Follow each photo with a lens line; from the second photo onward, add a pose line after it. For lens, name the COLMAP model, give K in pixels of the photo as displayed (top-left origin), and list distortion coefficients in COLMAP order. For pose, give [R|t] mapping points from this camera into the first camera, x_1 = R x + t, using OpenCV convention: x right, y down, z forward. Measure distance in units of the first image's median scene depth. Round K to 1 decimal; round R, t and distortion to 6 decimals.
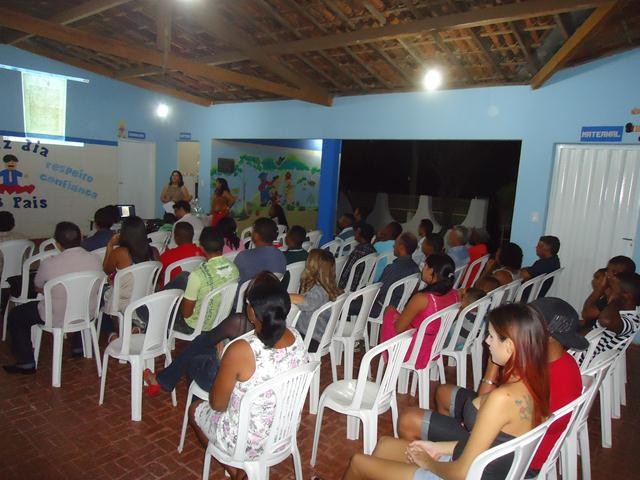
lens RADIAL K [[465.0, 0, 320.0], [0, 465.0, 240.0], [0, 0, 1]] dist [-0.011185, 0.001000]
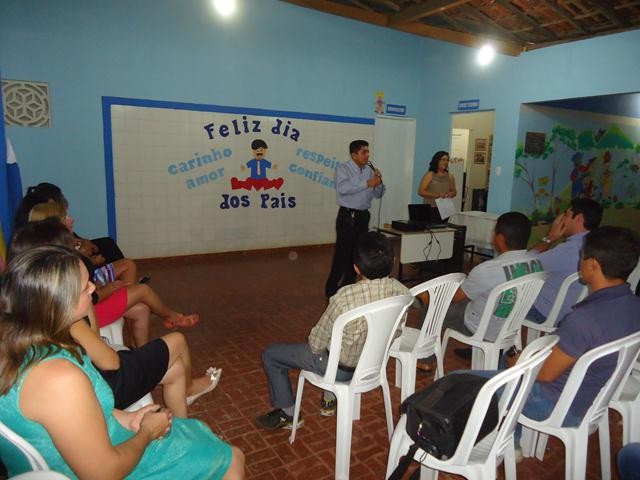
lens RADIAL K [[465.0, 0, 320.0], [0, 465.0, 240.0], [0, 0, 1]] dist [-0.011185, 0.001000]
pose [[0.940211, 0.020669, -0.339964, -0.284591], [-0.015434, 0.999717, 0.018094, -0.029458], [0.340242, -0.011765, 0.940264, 0.279815]]
